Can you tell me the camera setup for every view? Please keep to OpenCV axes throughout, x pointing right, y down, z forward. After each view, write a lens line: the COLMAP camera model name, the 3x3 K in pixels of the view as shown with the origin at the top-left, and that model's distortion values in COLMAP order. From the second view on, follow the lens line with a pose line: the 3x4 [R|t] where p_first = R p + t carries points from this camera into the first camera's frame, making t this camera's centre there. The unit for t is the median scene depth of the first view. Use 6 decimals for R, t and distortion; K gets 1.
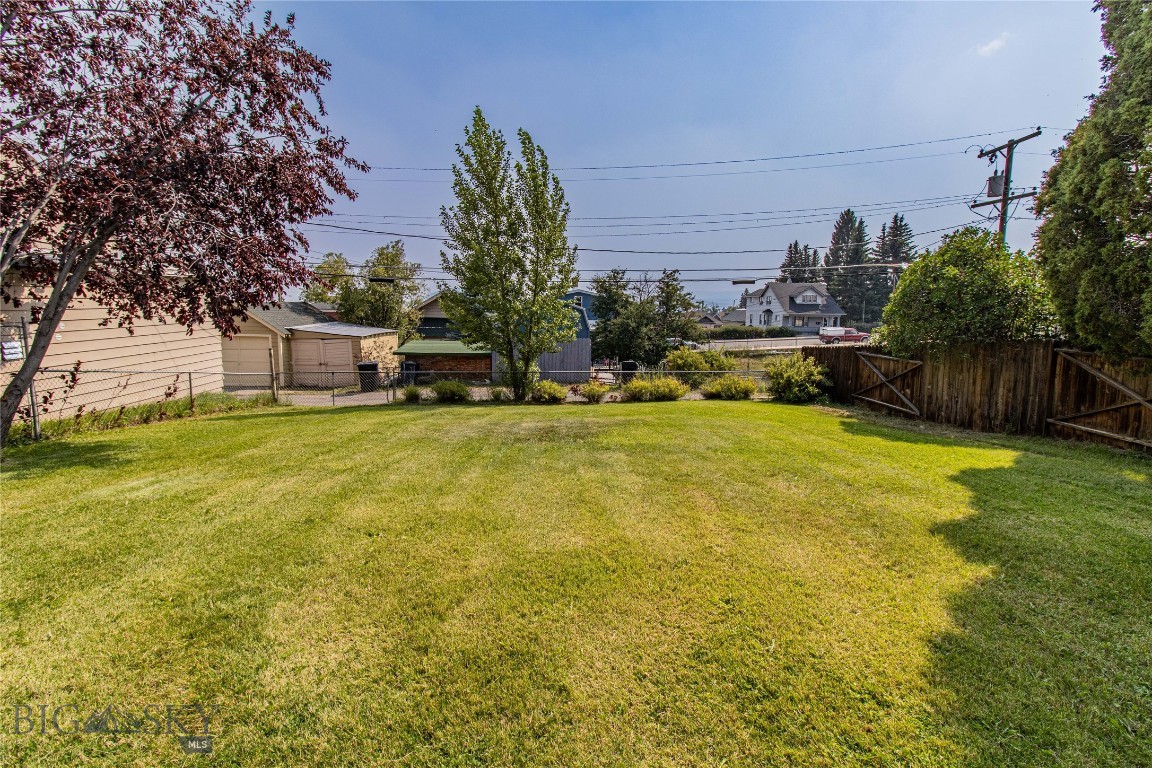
lens RADIAL K [[526.9, 0, 578.6], [0, 526.9, 361.9], [0, 0, 1]] dist [0.004326, 0.000620]
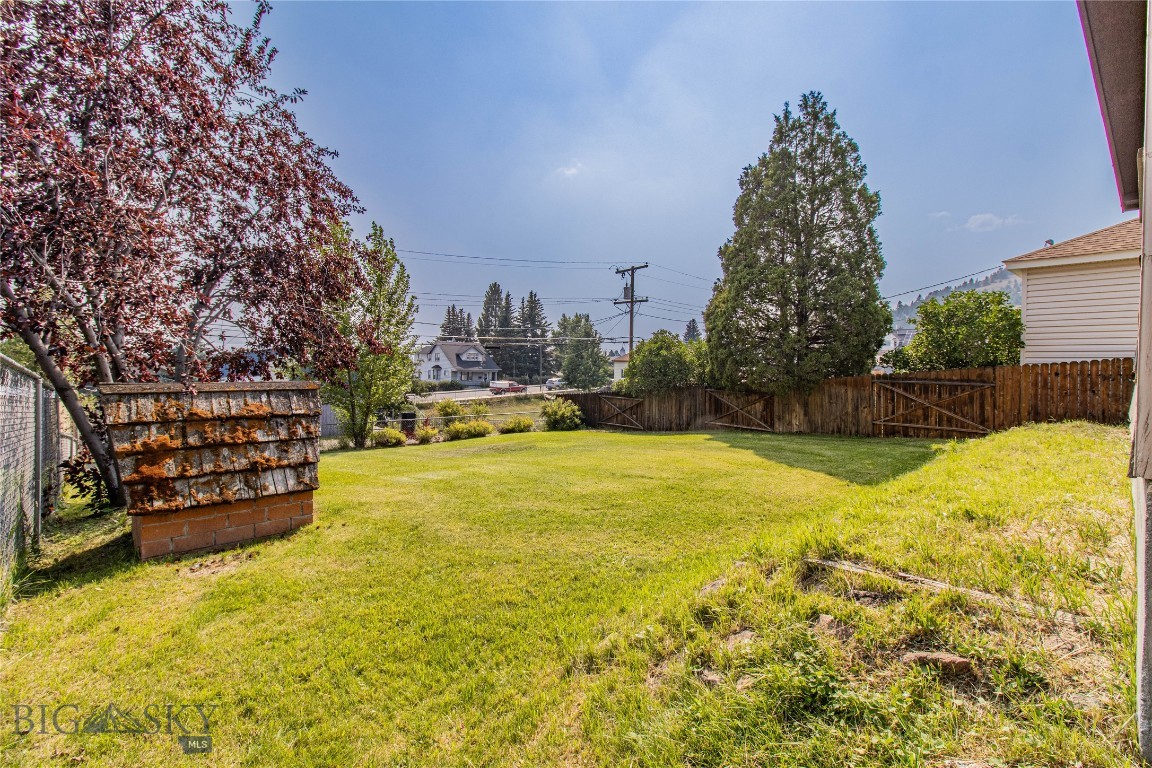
lens RADIAL K [[526.9, 0, 578.6], [0, 526.9, 361.9], [0, 0, 1]] dist [0.004326, 0.000620]
pose [[0.787231, 0.012052, 0.616540, -0.121125], [0.051374, 0.995052, -0.085048, 0.002871], [-0.614514, 0.098627, 0.782717, -0.057096]]
